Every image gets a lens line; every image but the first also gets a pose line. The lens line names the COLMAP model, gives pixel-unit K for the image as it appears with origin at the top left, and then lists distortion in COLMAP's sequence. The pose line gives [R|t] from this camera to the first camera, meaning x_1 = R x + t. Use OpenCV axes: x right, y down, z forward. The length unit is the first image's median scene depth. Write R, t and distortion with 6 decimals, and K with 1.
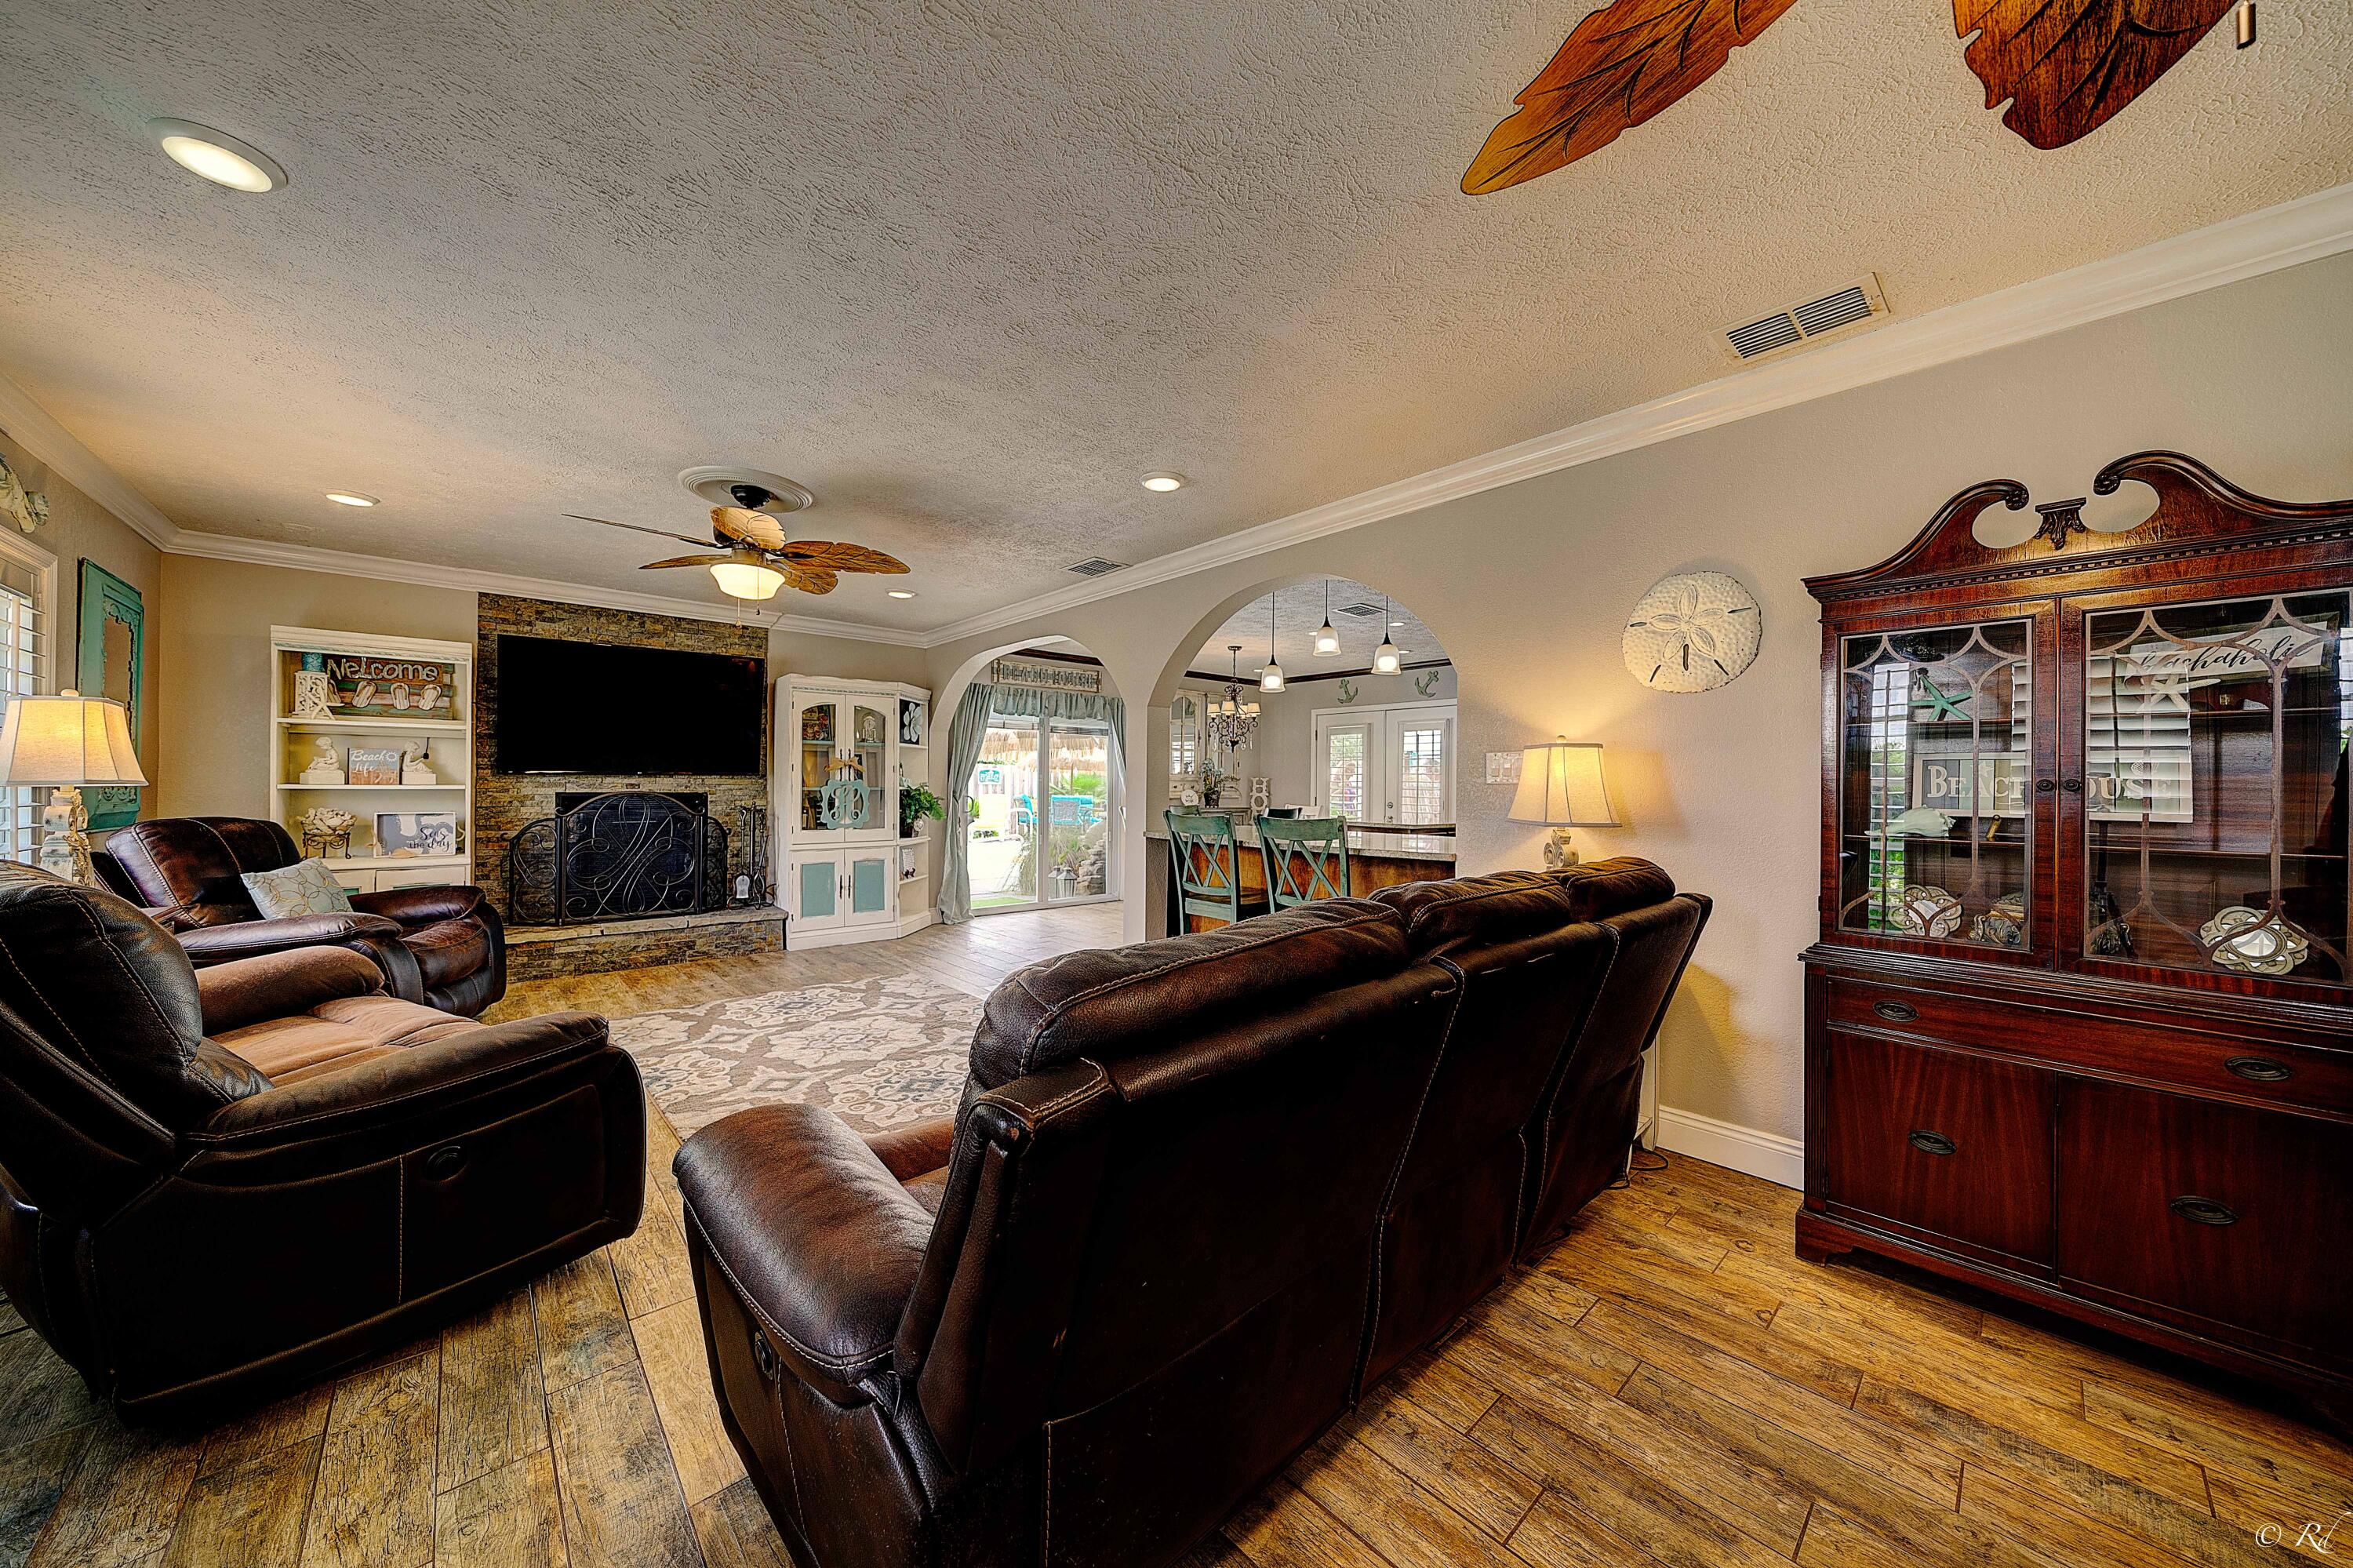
lens RADIAL K [[797.9, 0, 1178.1], [0, 797.9, 780.3], [0, 0, 1]] dist [-0.000397, 0.000001]
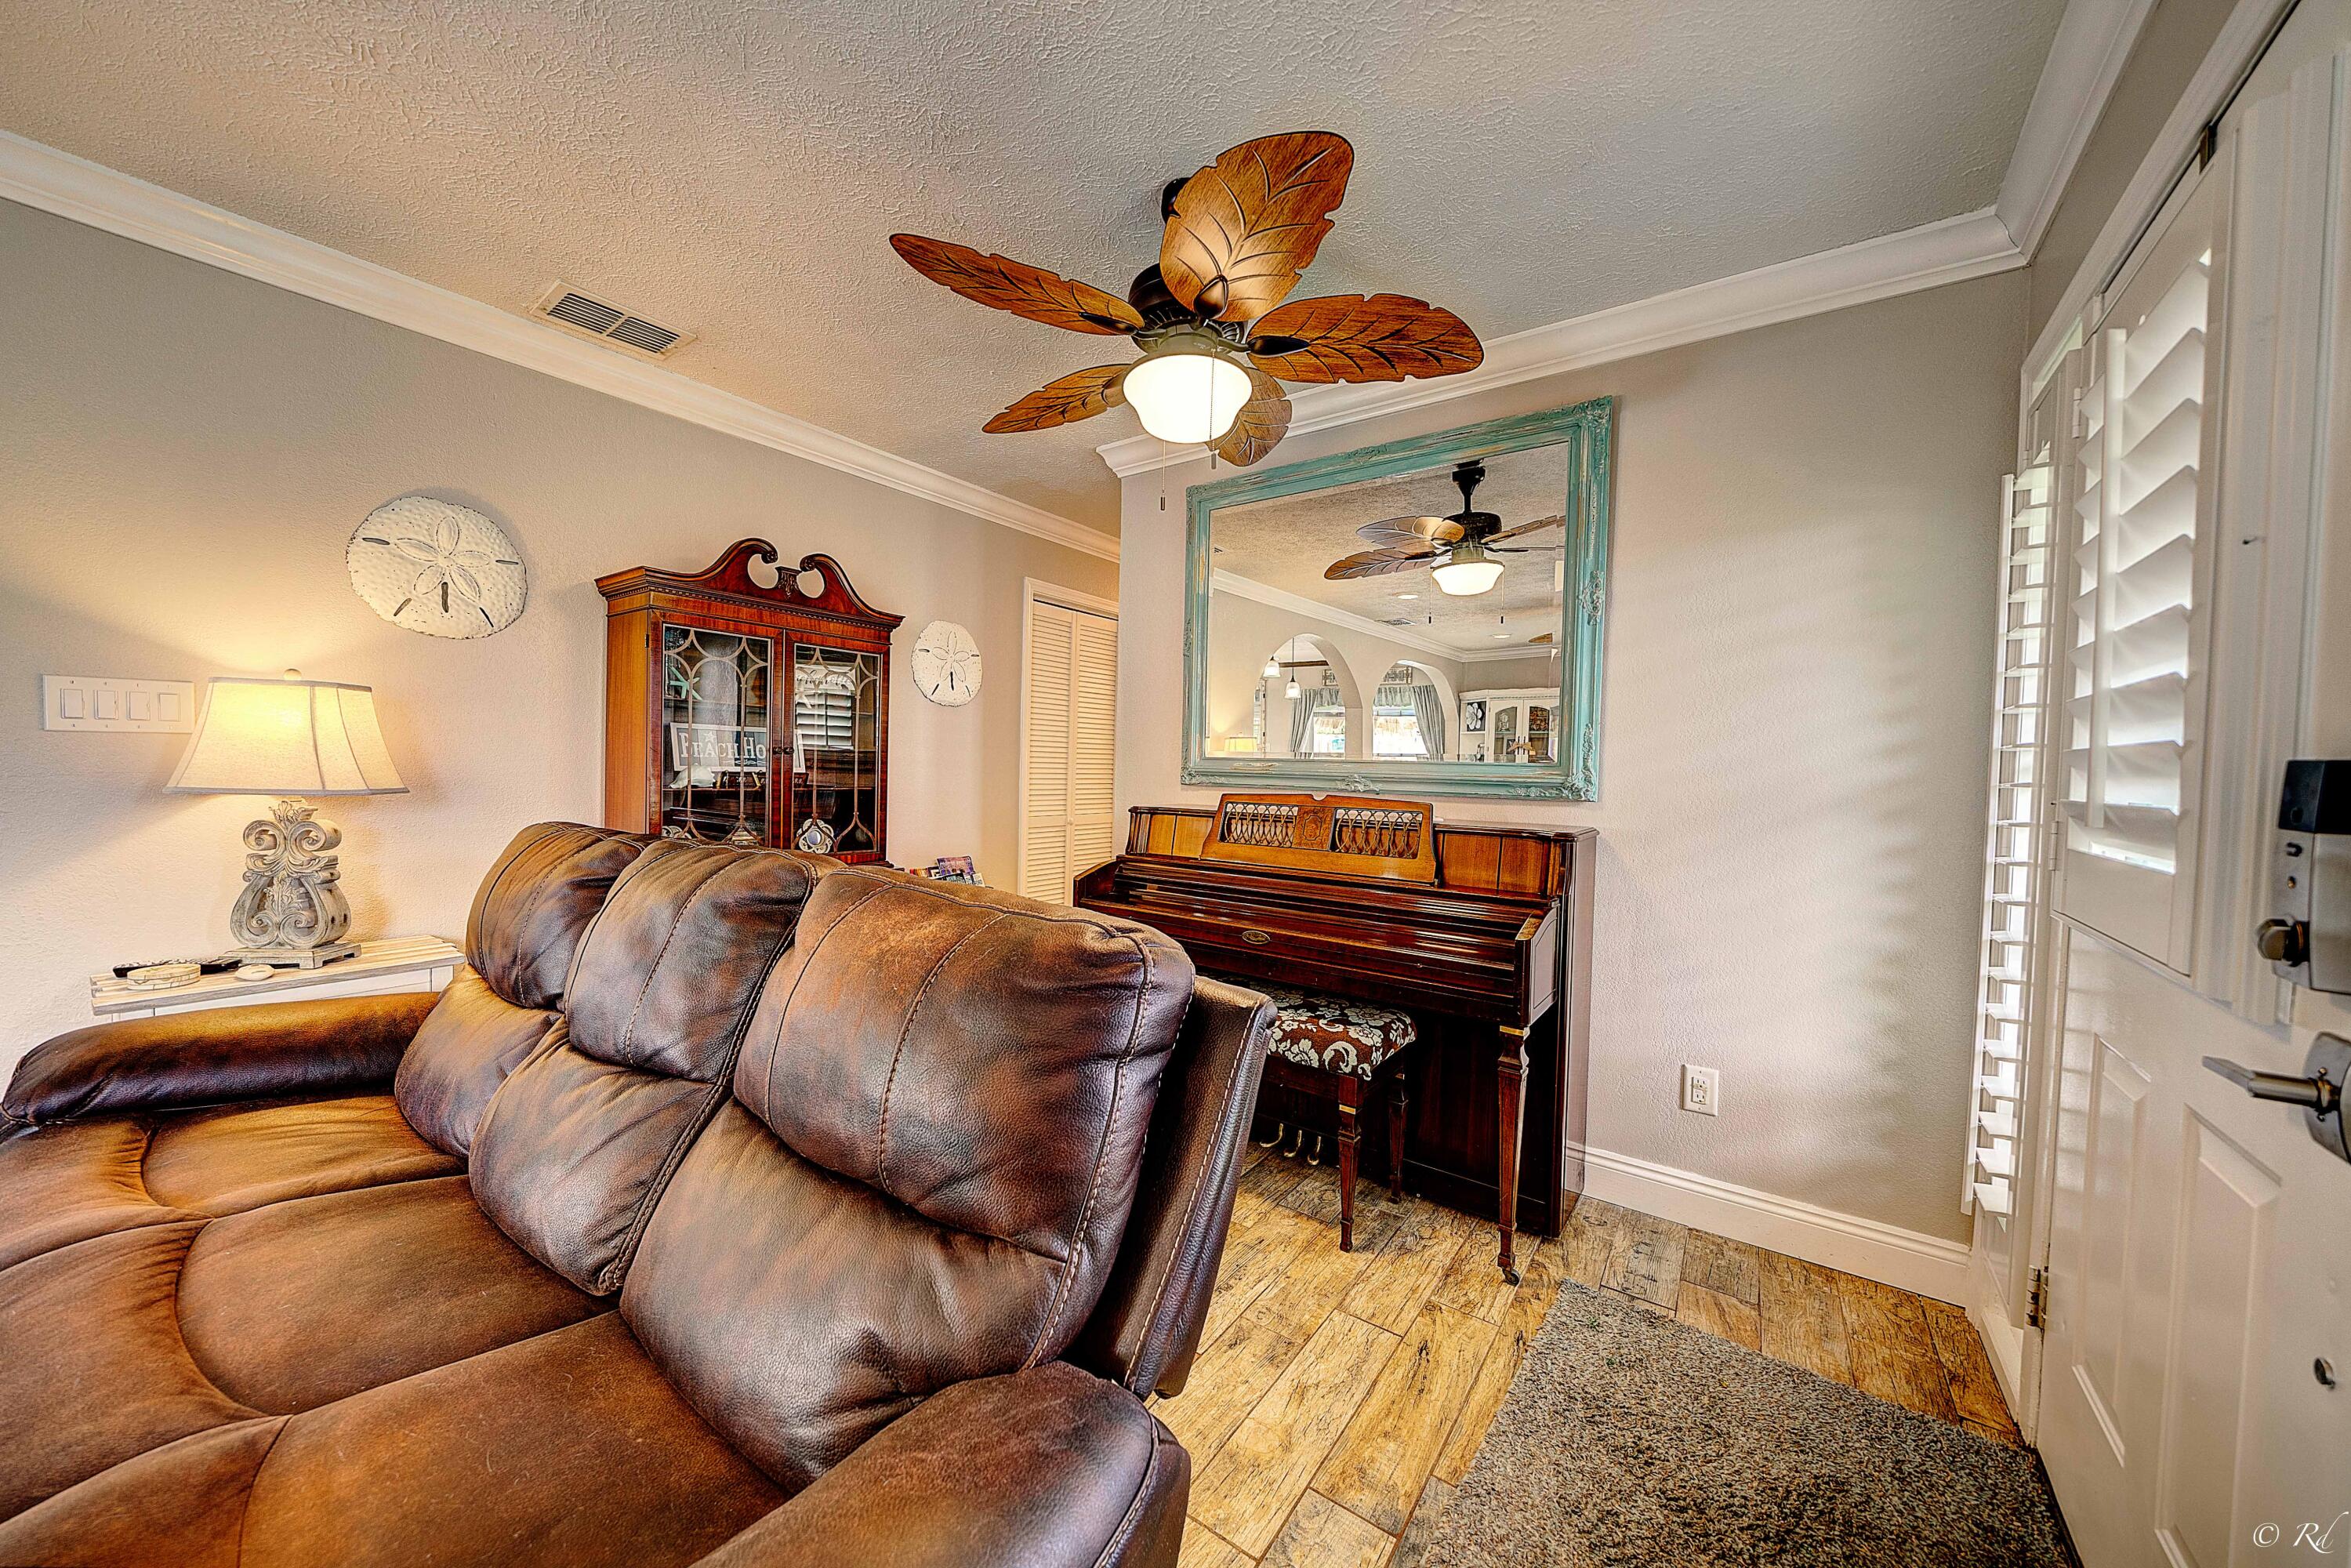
lens RADIAL K [[797.2, 0, 1176.7], [0, 797.2, 789.3], [0, 0, 1]] dist [-0.000397, 0.000001]
pose [[-0.190318, -0.040492, 0.980887, -0.467001], [-0.030986, 0.998899, 0.035223, 0.002725], [-0.981233, -0.023690, -0.191363, 0.435846]]
